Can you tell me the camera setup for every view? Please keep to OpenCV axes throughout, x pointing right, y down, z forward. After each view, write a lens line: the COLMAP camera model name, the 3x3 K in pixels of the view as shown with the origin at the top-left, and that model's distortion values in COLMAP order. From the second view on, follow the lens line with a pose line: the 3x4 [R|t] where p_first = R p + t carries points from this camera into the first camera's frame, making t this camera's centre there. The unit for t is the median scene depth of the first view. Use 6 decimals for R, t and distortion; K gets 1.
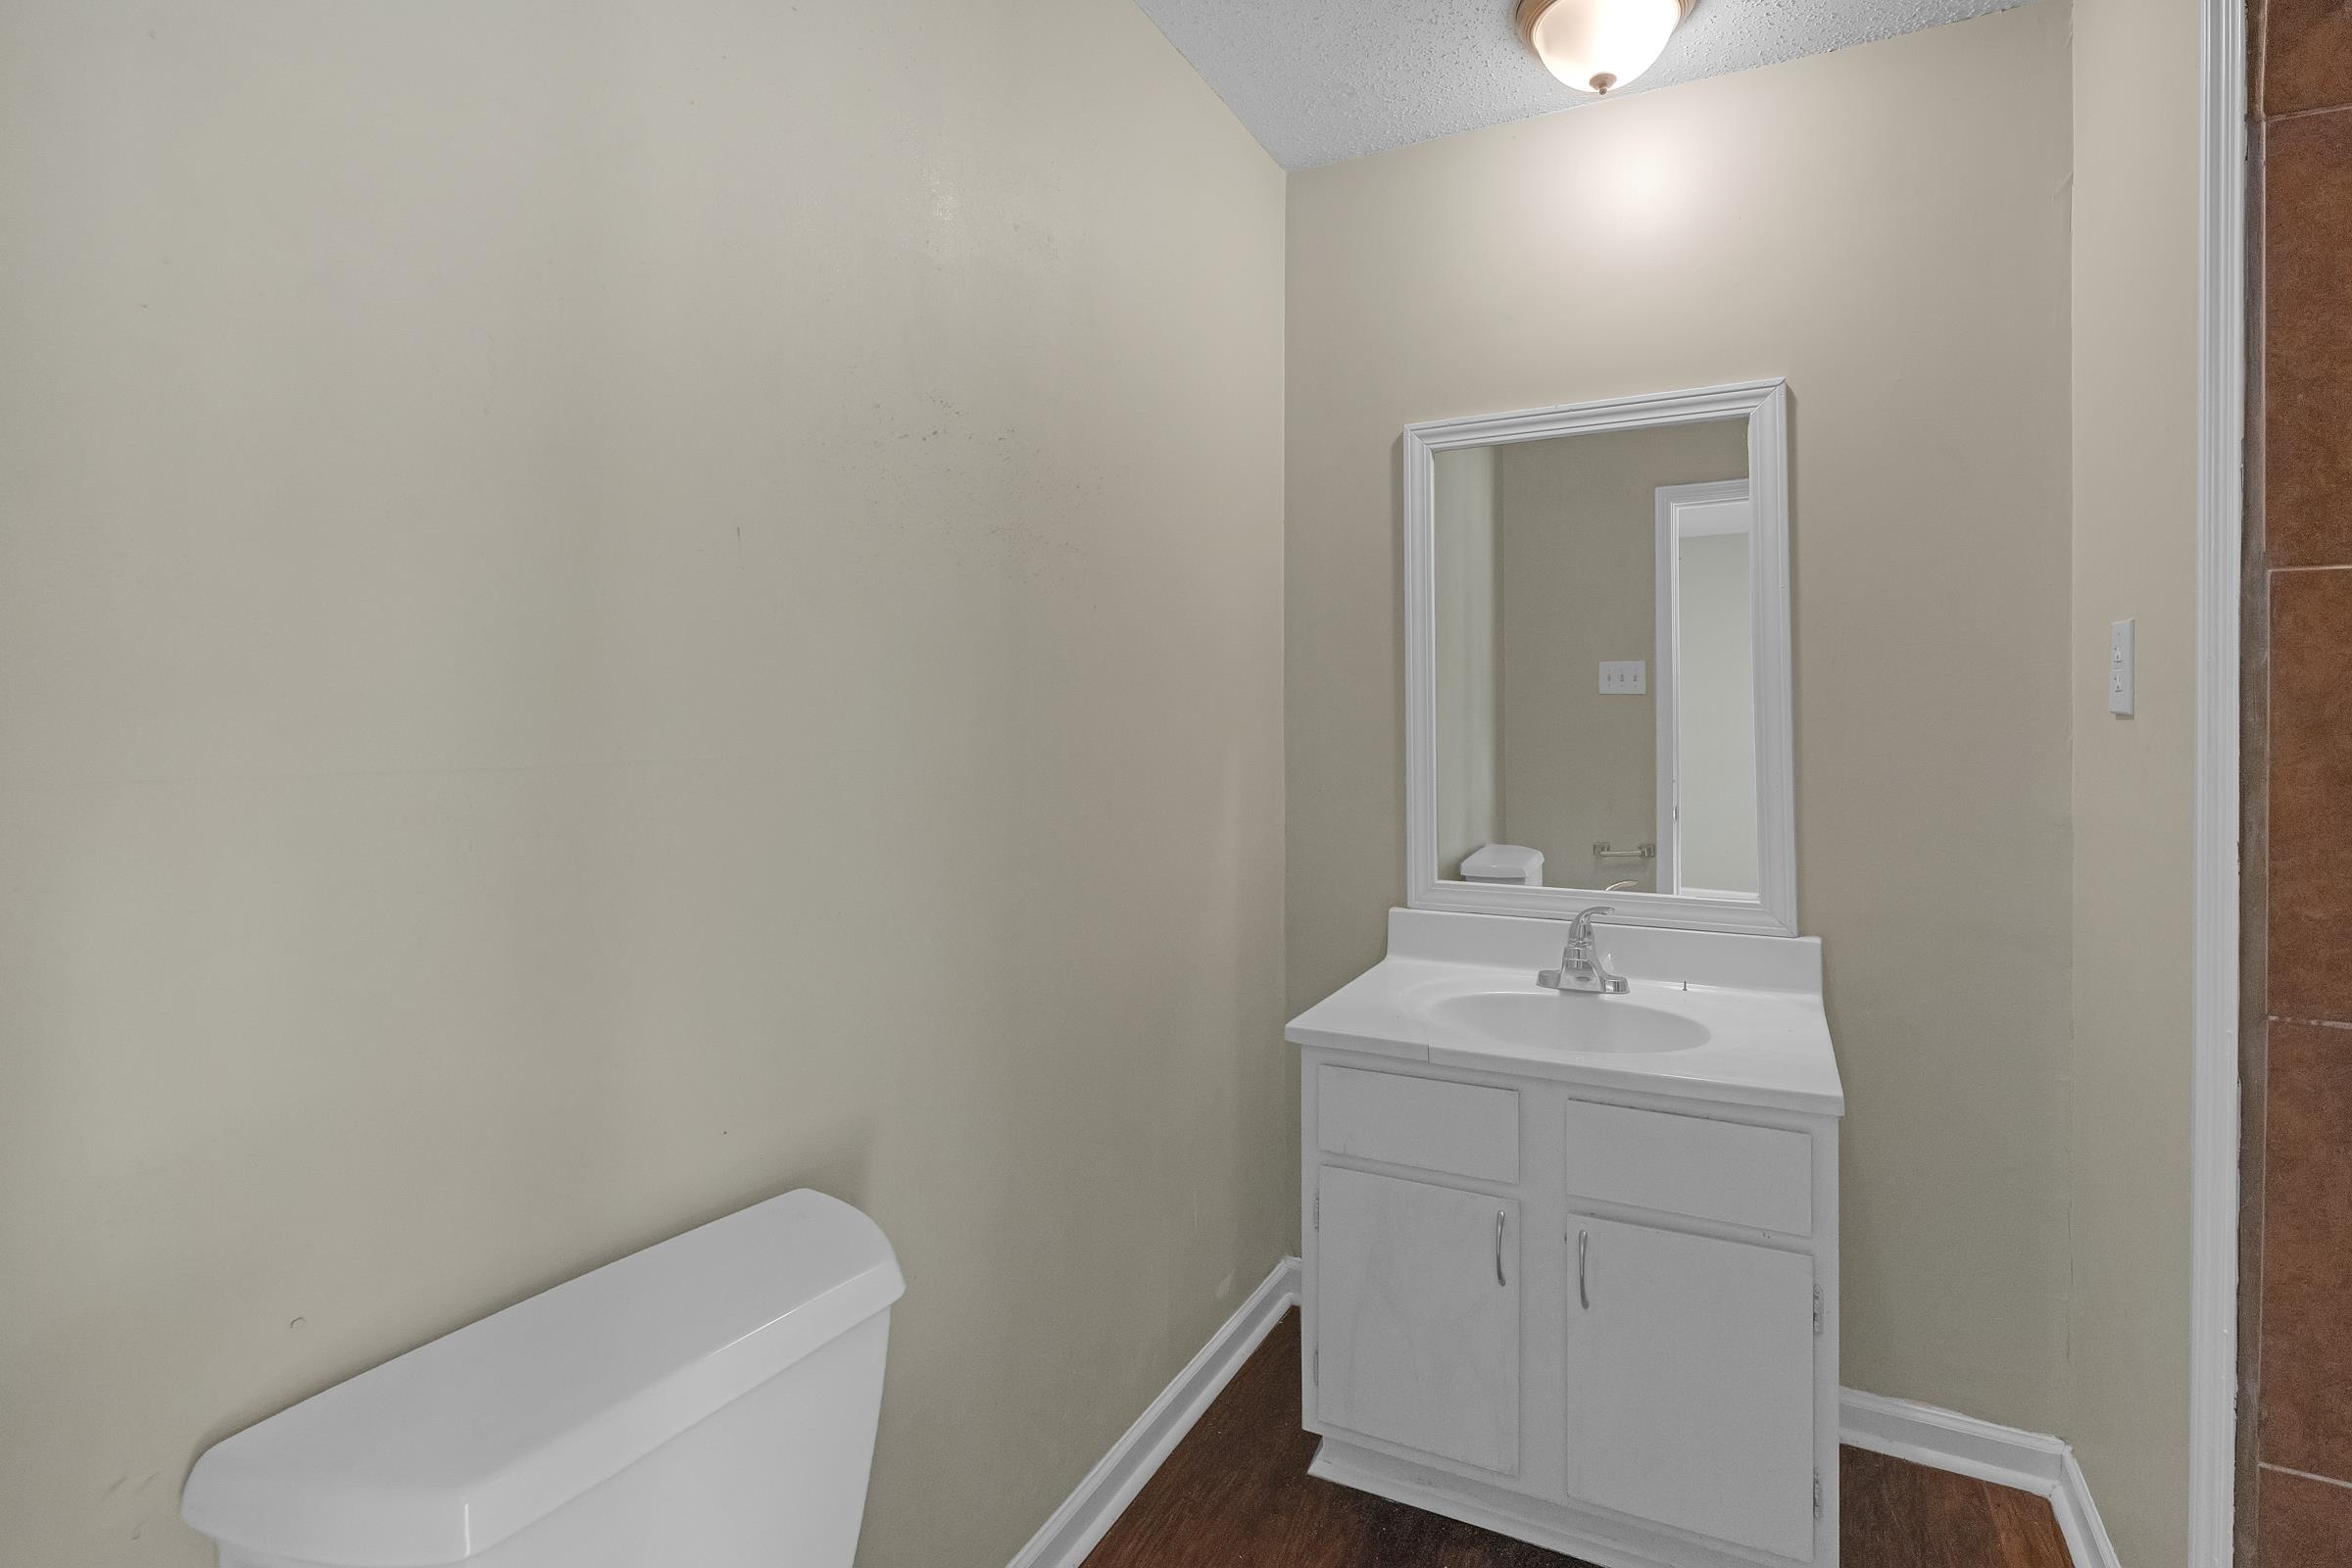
lens RADIAL K [[1052.7, 0, 1170.7], [0, 1052.7, 768.1], [0, 0, 1]] dist [-0.001474, -0.000276]
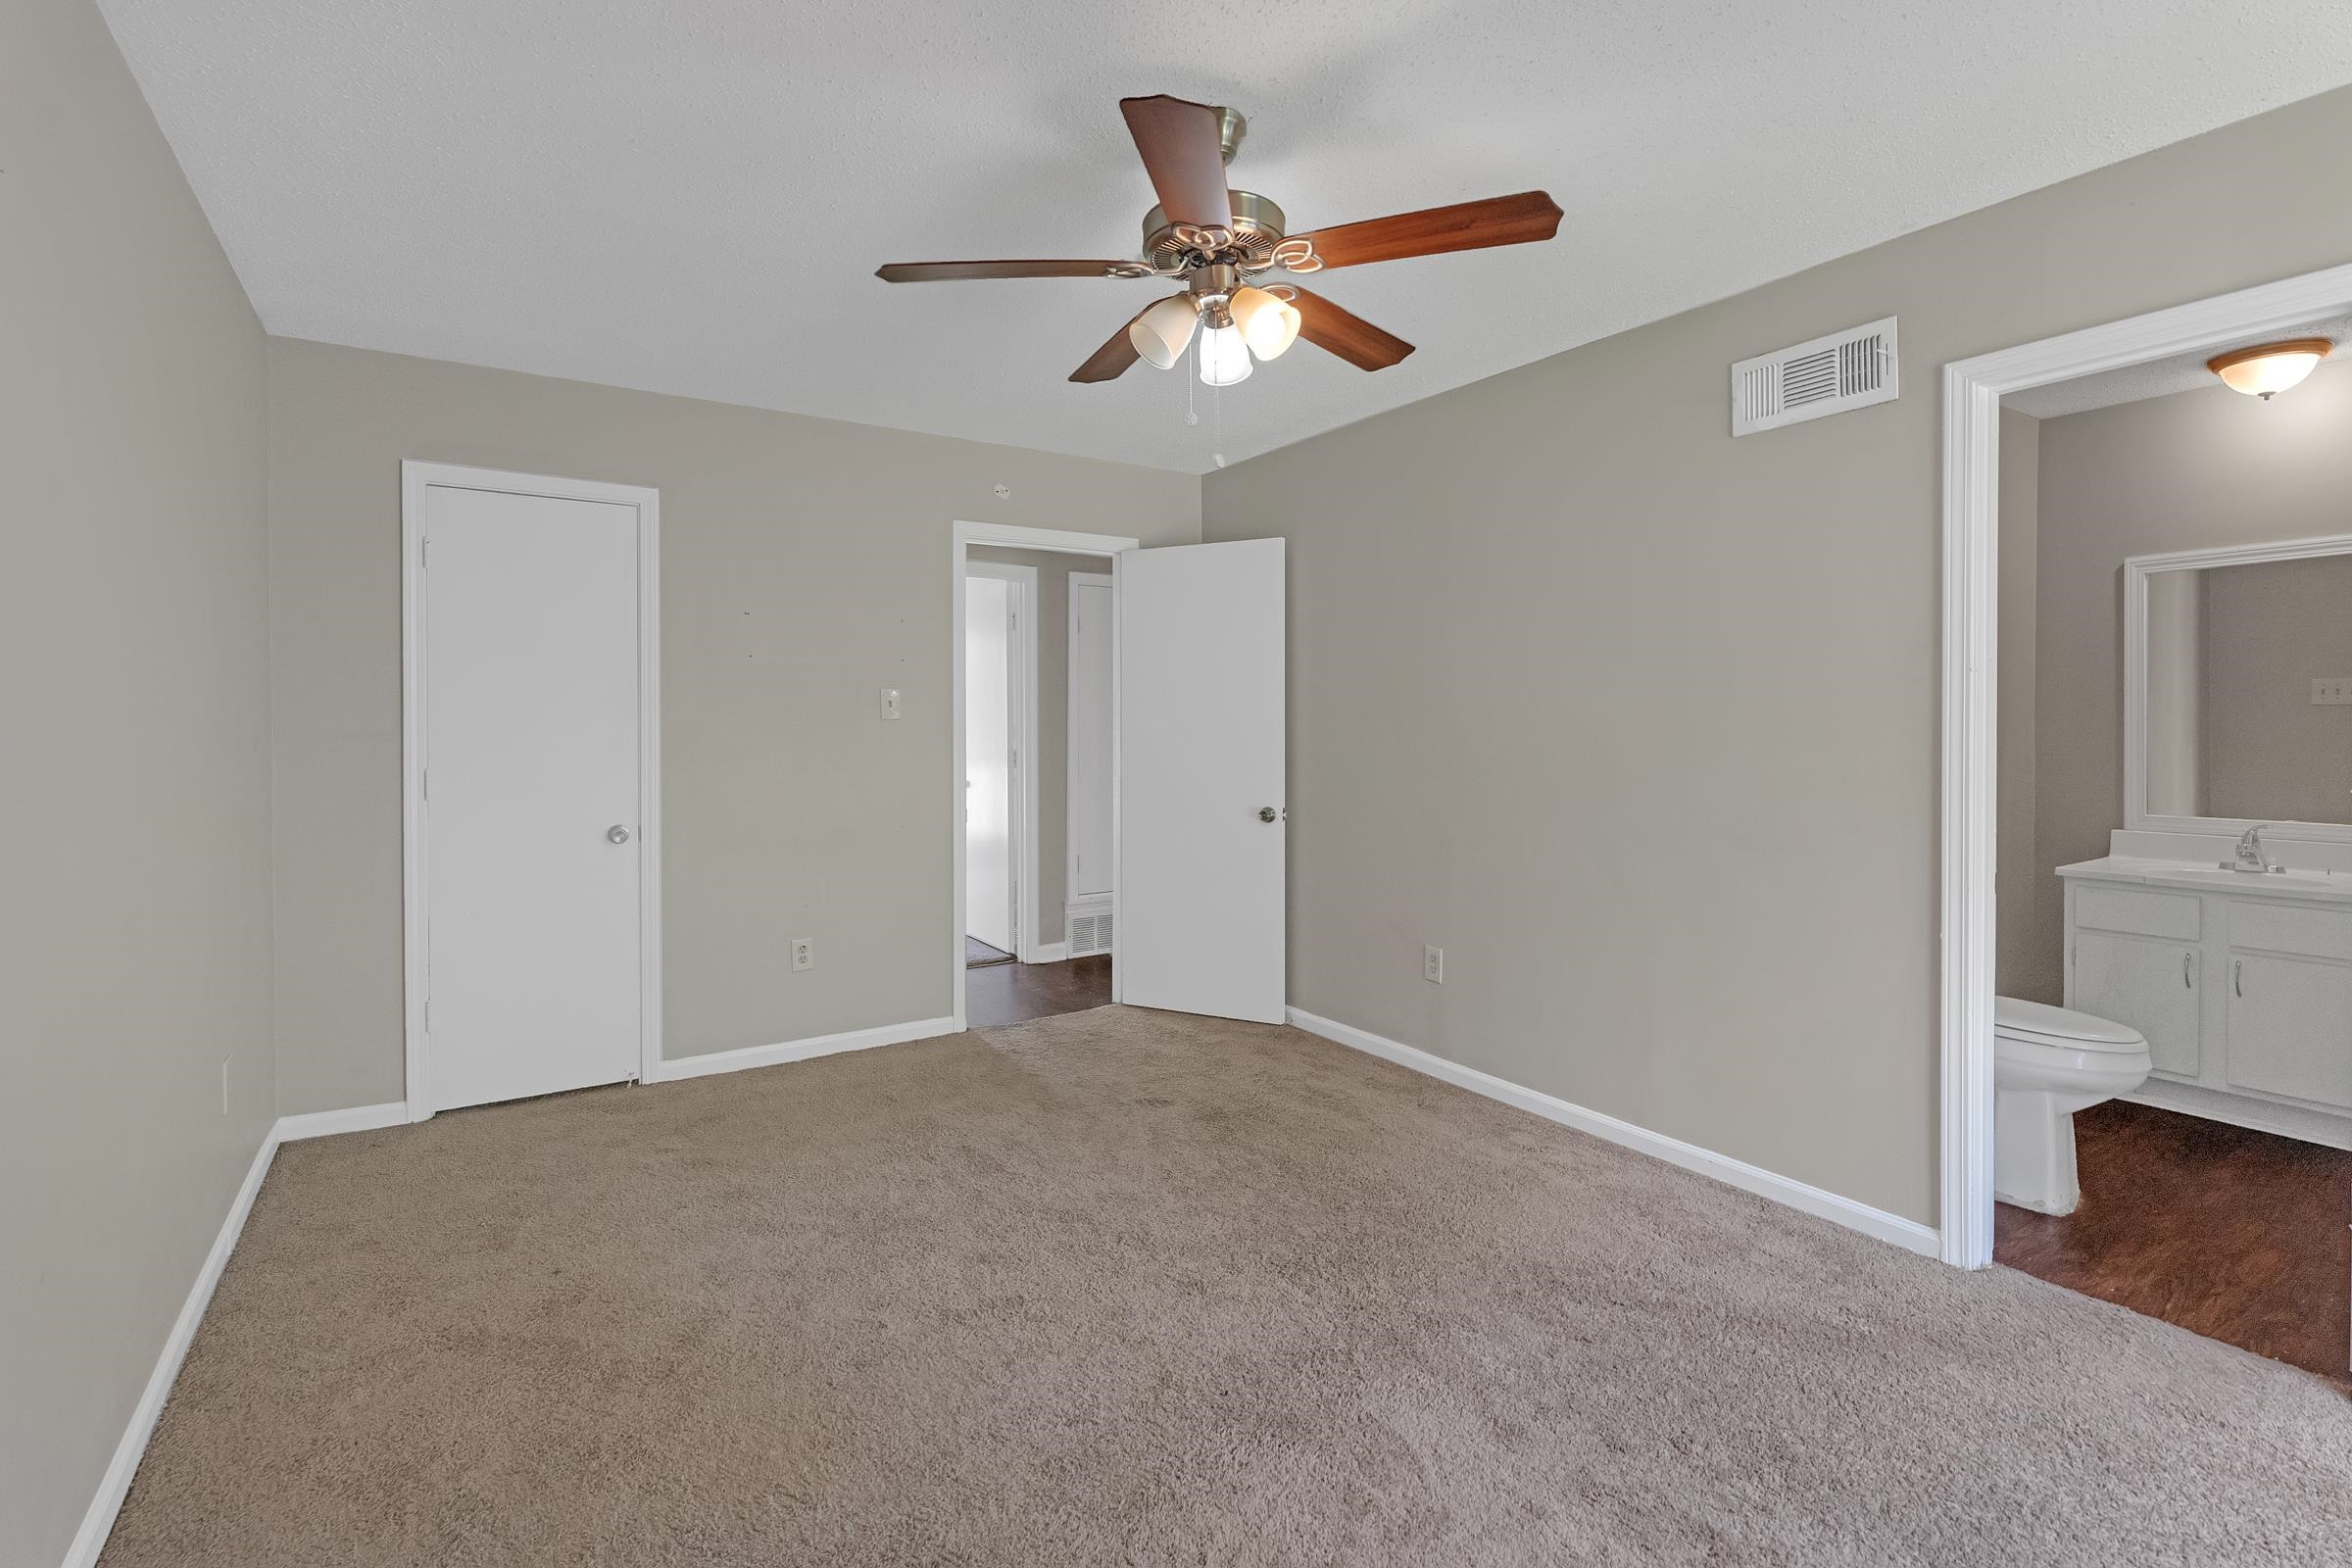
lens RADIAL K [[1052.7, 0, 1170.7], [0, 1052.7, 768.1], [0, 0, 1]] dist [-0.001474, -0.000276]
pose [[0.885215, 0.014593, -0.464952, -0.375002], [-0.019931, 0.999780, -0.006565, 0.071762], [0.464754, 0.015079, 0.885311, -1.317358]]
